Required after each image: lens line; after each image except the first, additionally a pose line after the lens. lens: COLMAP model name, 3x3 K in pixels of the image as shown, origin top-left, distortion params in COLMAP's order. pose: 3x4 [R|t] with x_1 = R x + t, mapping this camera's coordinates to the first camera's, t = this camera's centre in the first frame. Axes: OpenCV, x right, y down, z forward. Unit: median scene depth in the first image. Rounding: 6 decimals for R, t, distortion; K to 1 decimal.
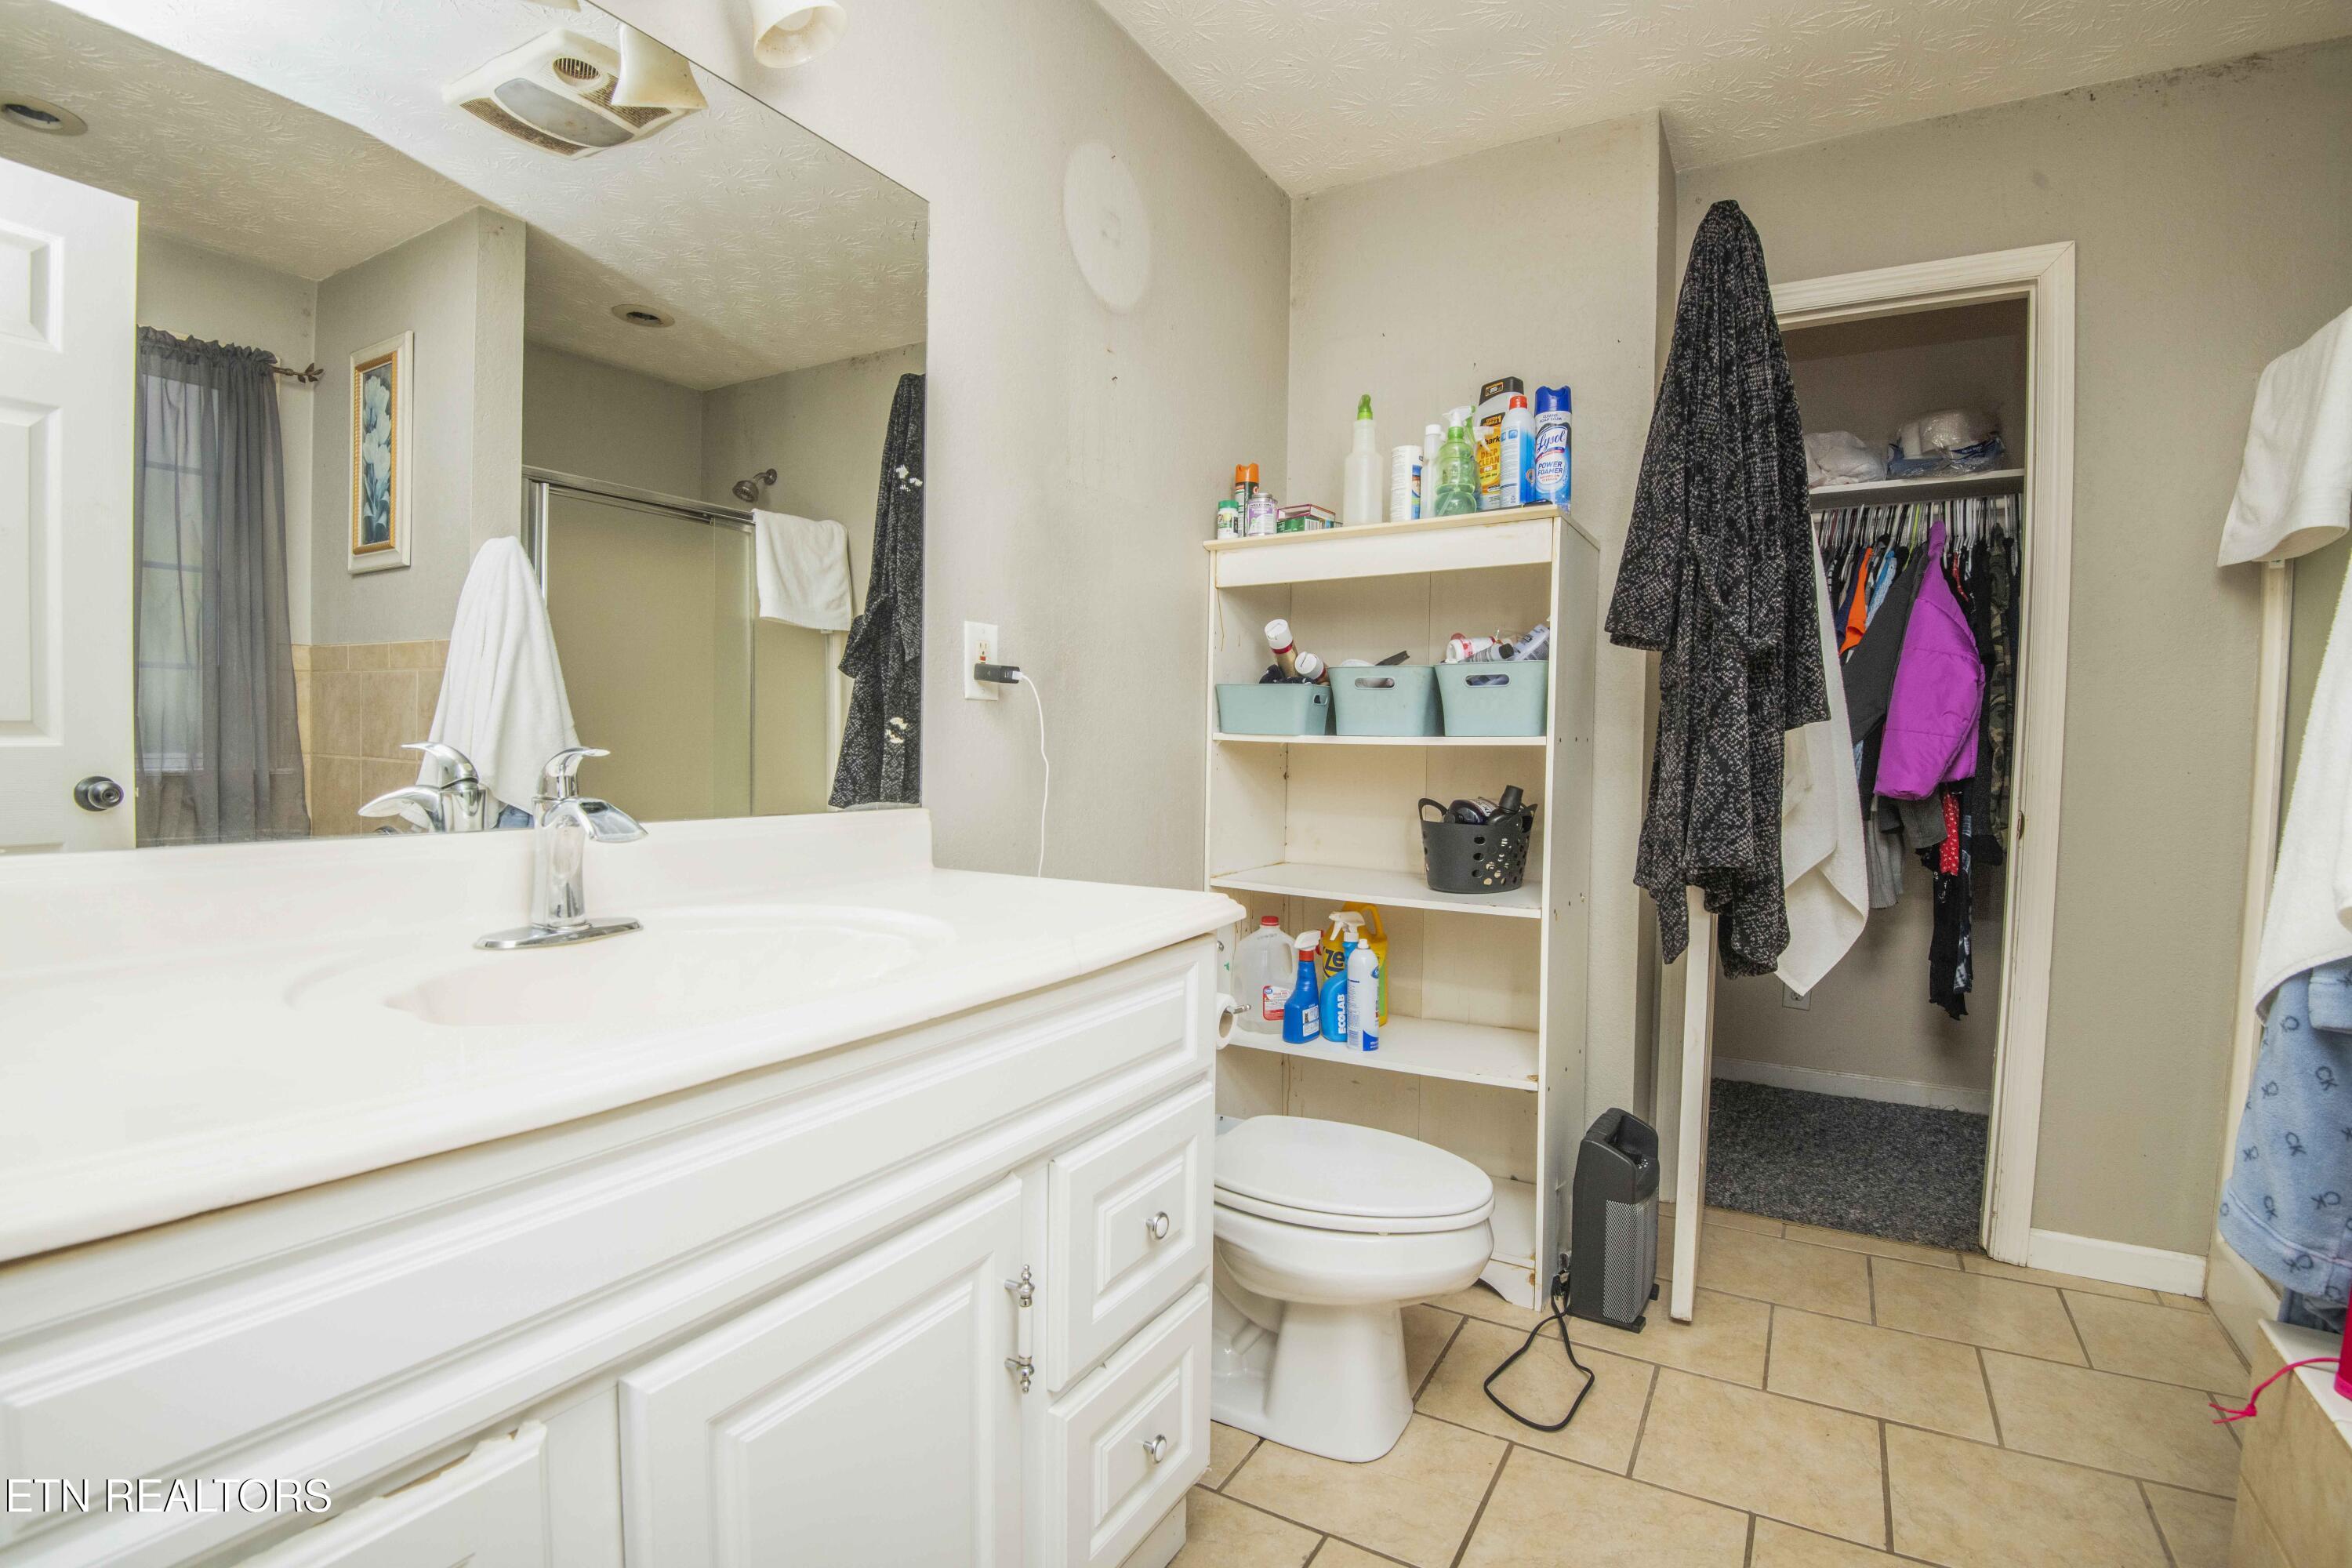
lens RADIAL K [[1105.2, 0, 1176.0], [0, 1105.2, 784.0], [0, 0, 1]] dist [-0.015920, -0.015114]
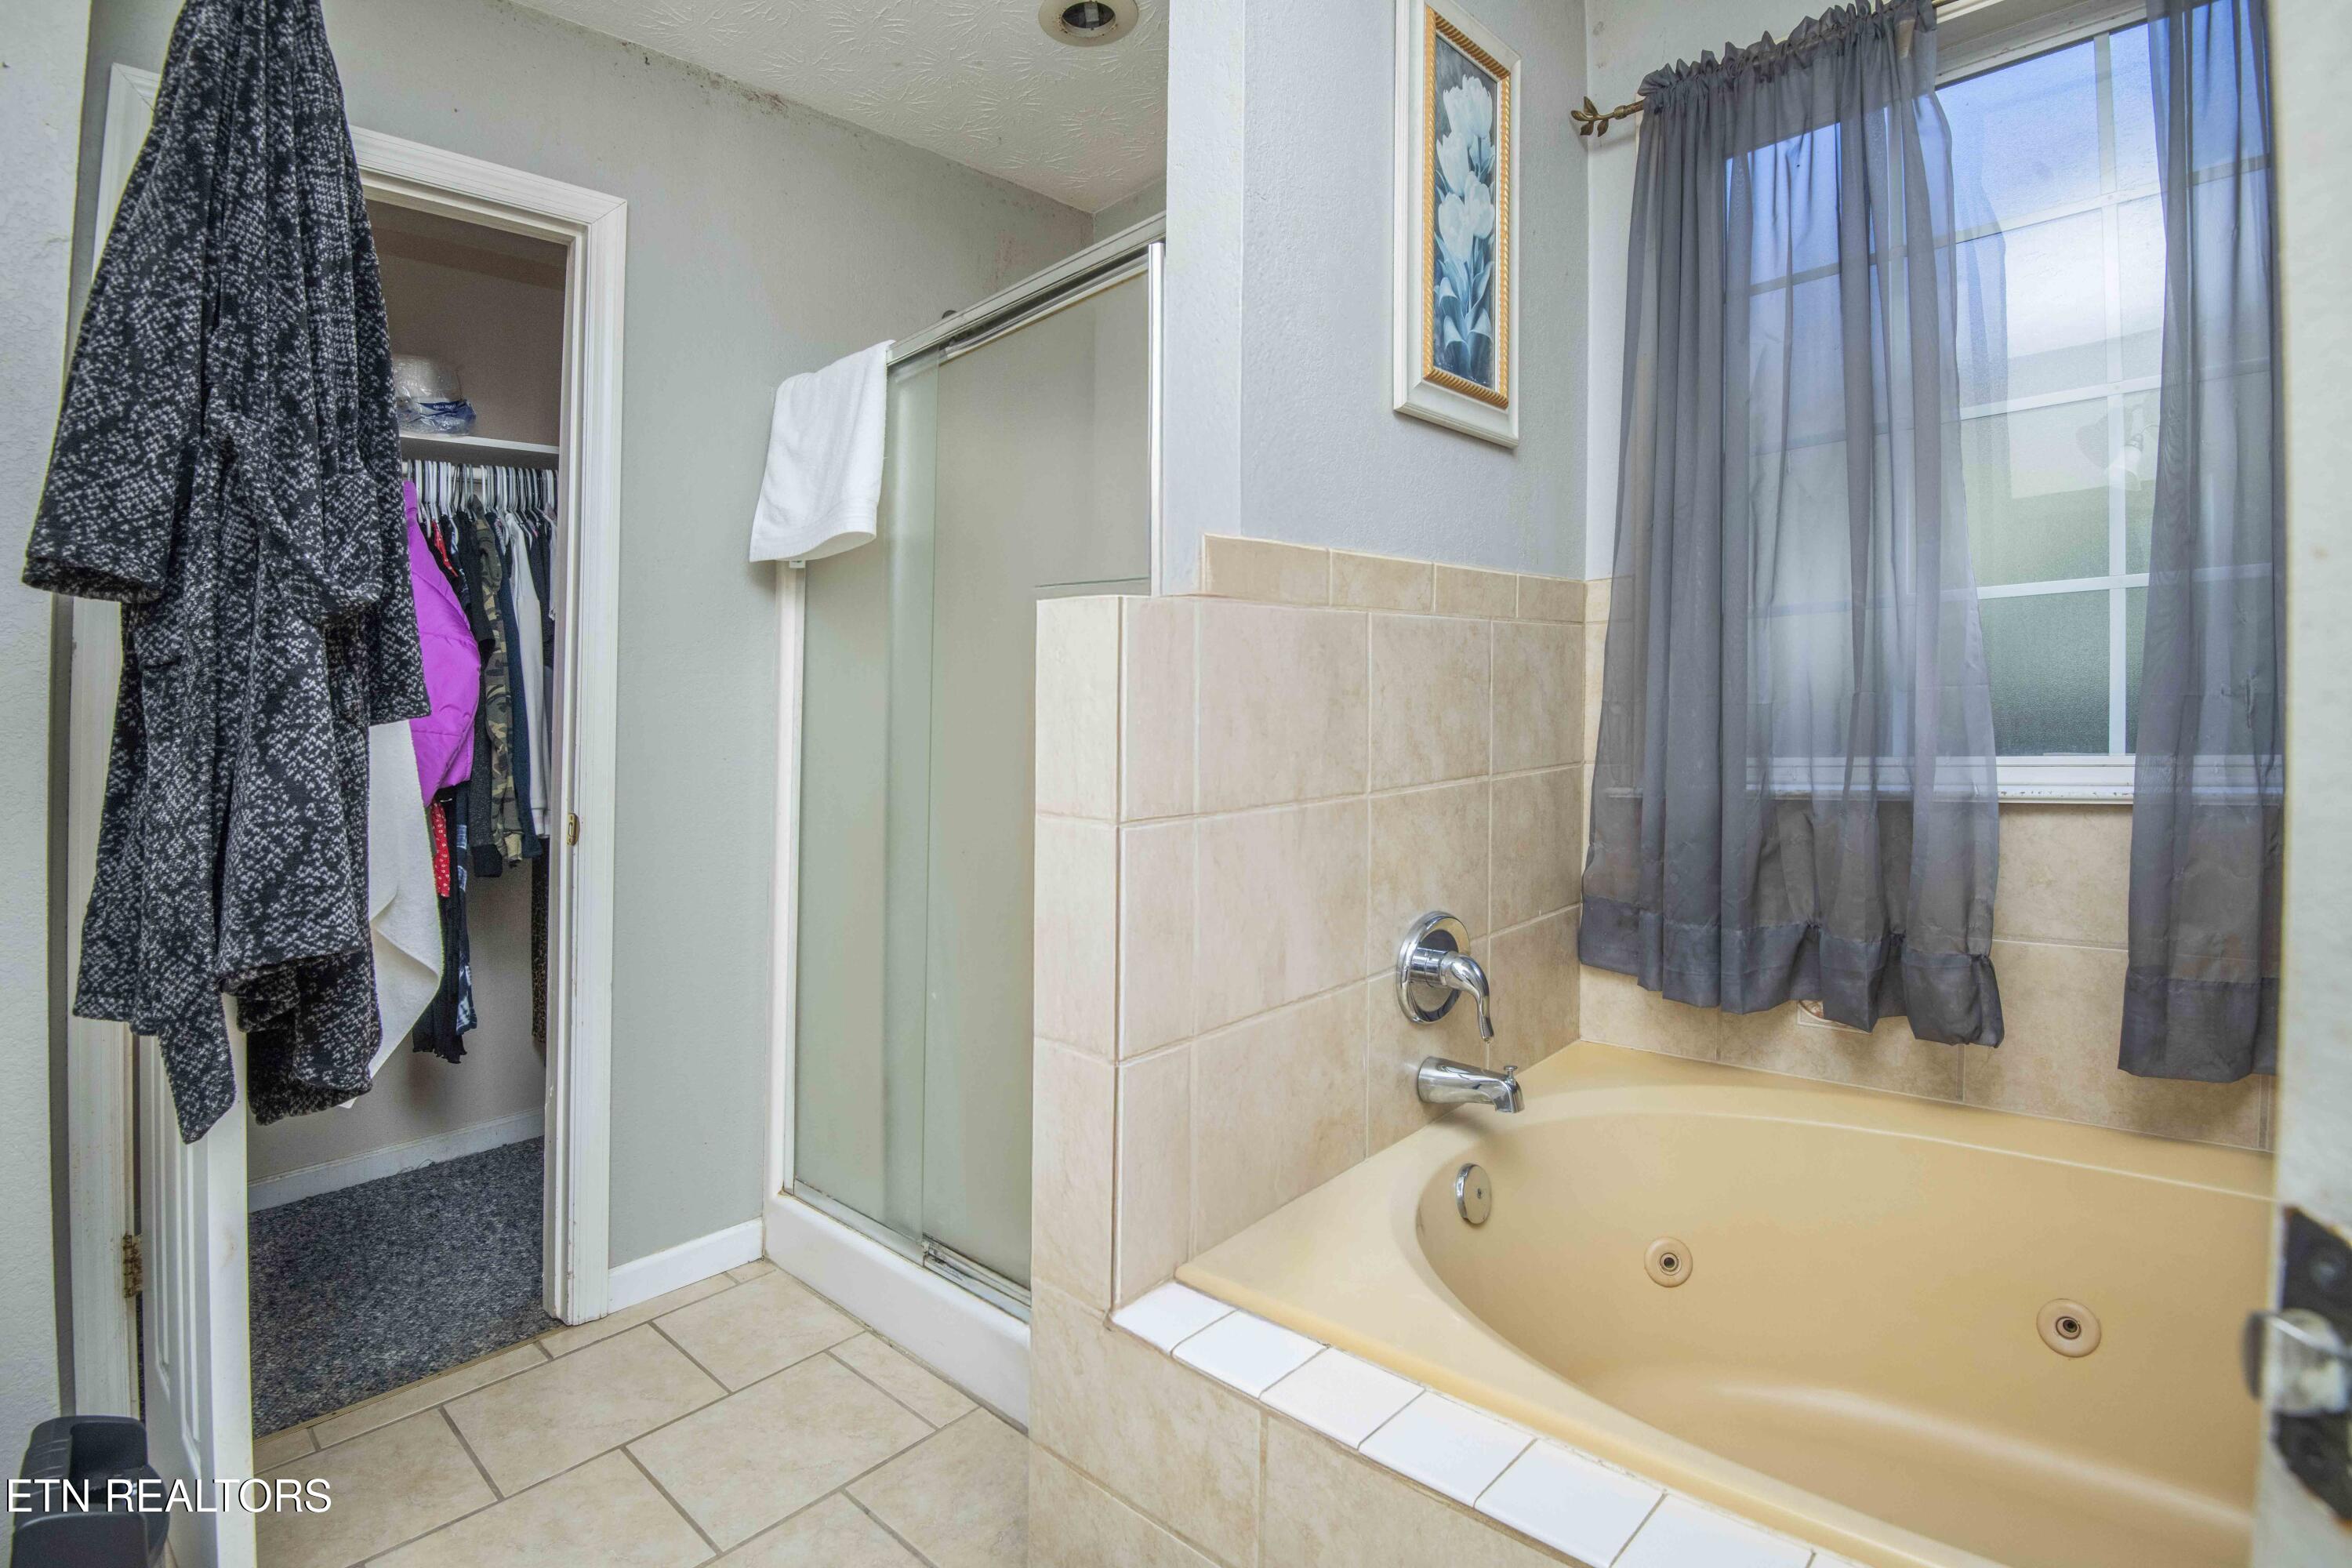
lens RADIAL K [[1083.3, 0, 1178.9], [0, 1083.3, 686.1], [0, 0, 1]] dist [-0.018599, -0.015144]
pose [[0.209127, 0.004836, 0.977877, 0.019908], [0.083203, 0.996274, -0.022721, -0.020529], [-0.974343, 0.086114, 0.207945, 0.379290]]
